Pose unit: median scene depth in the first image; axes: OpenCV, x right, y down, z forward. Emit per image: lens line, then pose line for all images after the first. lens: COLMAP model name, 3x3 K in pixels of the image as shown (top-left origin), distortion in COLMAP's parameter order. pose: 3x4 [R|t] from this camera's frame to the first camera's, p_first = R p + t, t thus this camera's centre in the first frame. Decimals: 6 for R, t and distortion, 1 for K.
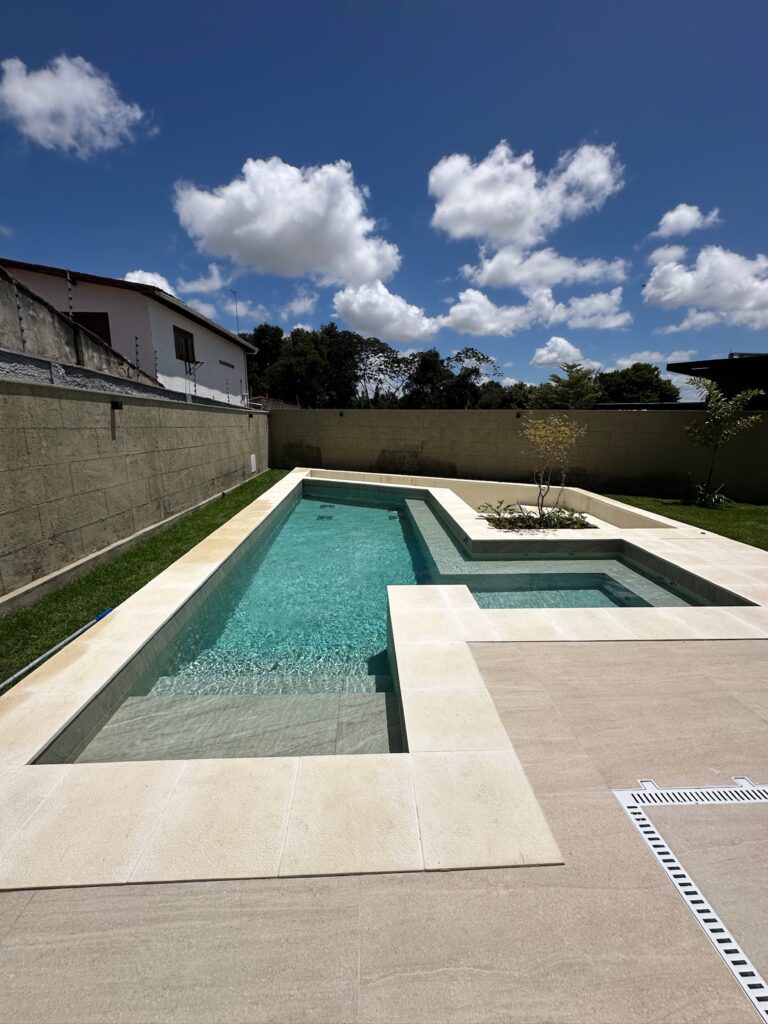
lens RADIAL K [[410.1, 0, 384.0], [0, 410.1, 512.0], [0, 0, 1]] dist [0.001350, 0.000284]
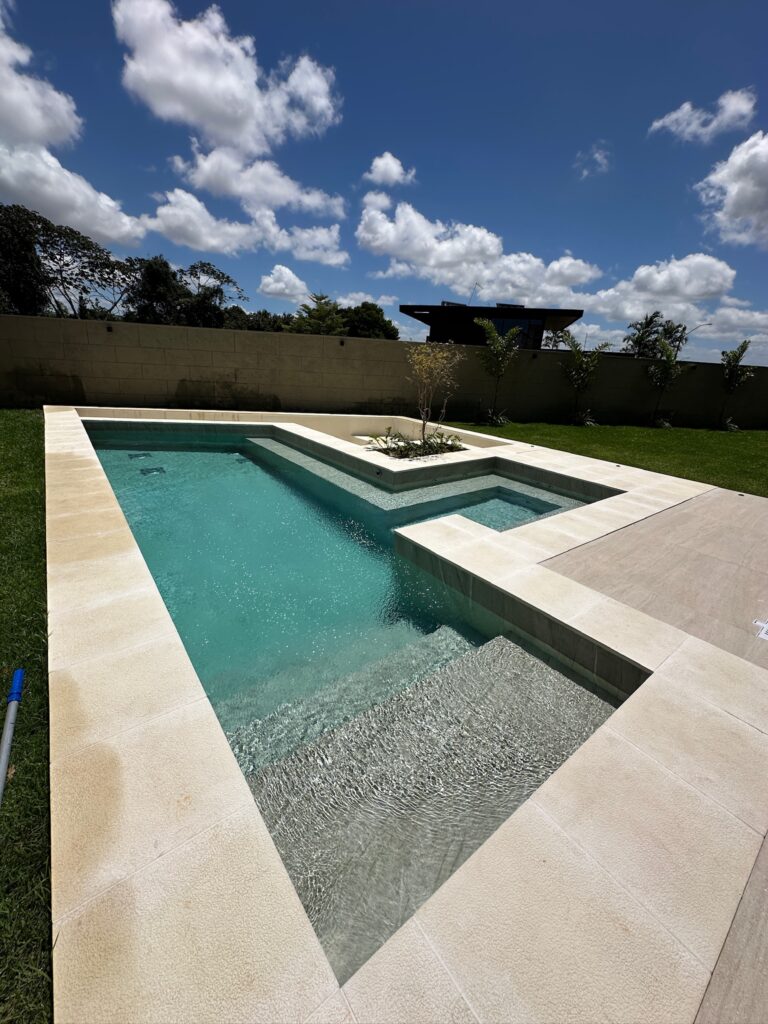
lens RADIAL K [[416.4, 0, 385.8], [0, 416.4, 497.5], [0, 0, 1]] dist [-0.000522, -0.000057]
pose [[0.820631, -0.150409, 0.551309, -0.027894], [0.085674, 0.986219, 0.141536, -0.000948], [-0.564999, -0.068916, 0.822208, 0.016238]]
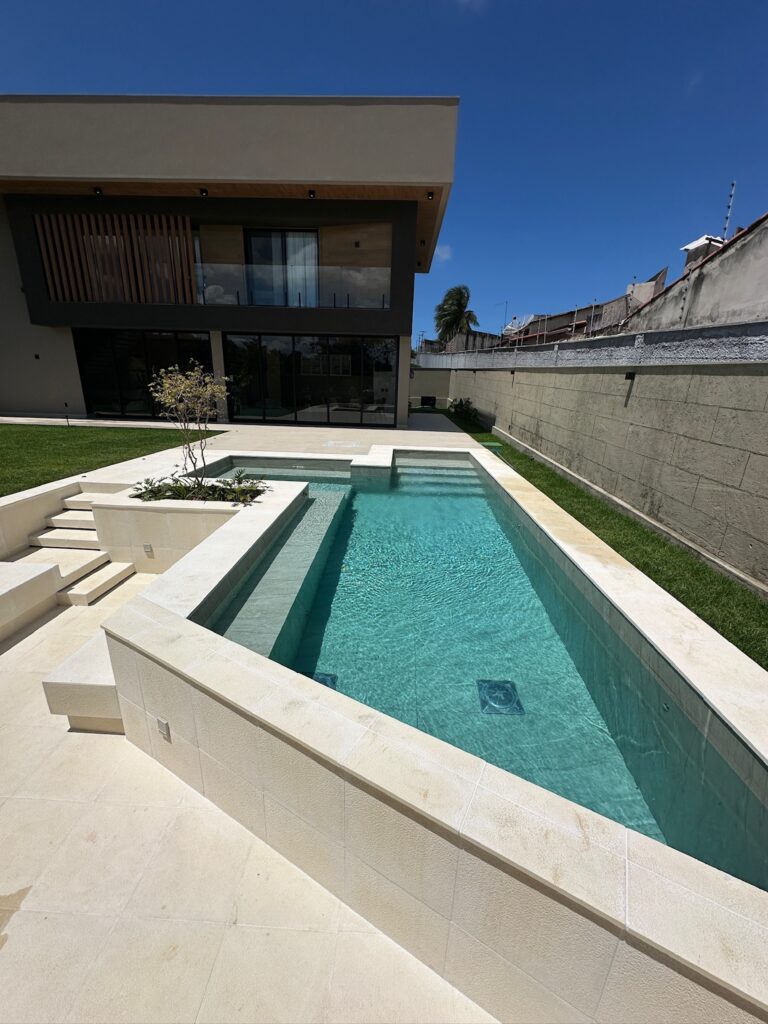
lens RADIAL K [[410.2, 0, 382.6], [0, 410.2, 508.4], [0, 0, 1]] dist [-0.002022, -0.000046]
pose [[-0.995392, -0.064819, 0.070664, -0.006106], [-0.019972, 0.860908, 0.508369, -0.036467], [-0.093787, 0.504615, -0.858235, 0.159641]]
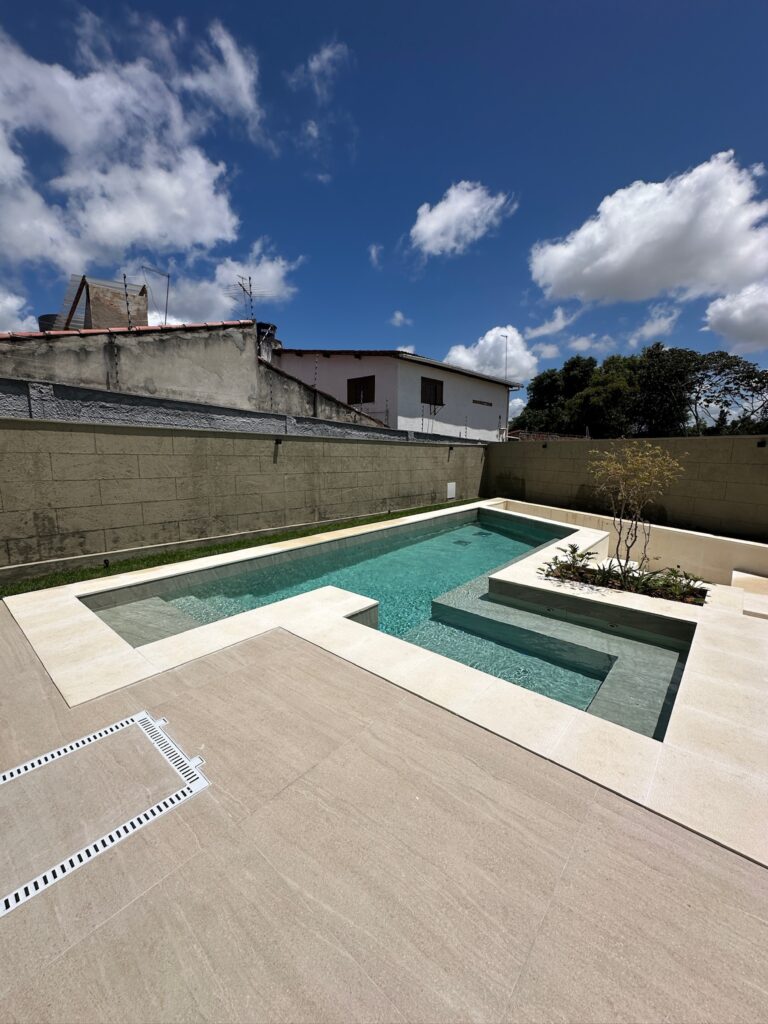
lens RADIAL K [[410.2, 0, 382.6], [0, 410.2, 508.4], [0, 0, 1]] dist [-0.002022, -0.000046]
pose [[0.719865, 0.089974, -0.688258, 0.052968], [-0.150776, 0.988156, -0.028521, -0.001785], [0.677540, 0.124304, 0.724905, 0.012286]]
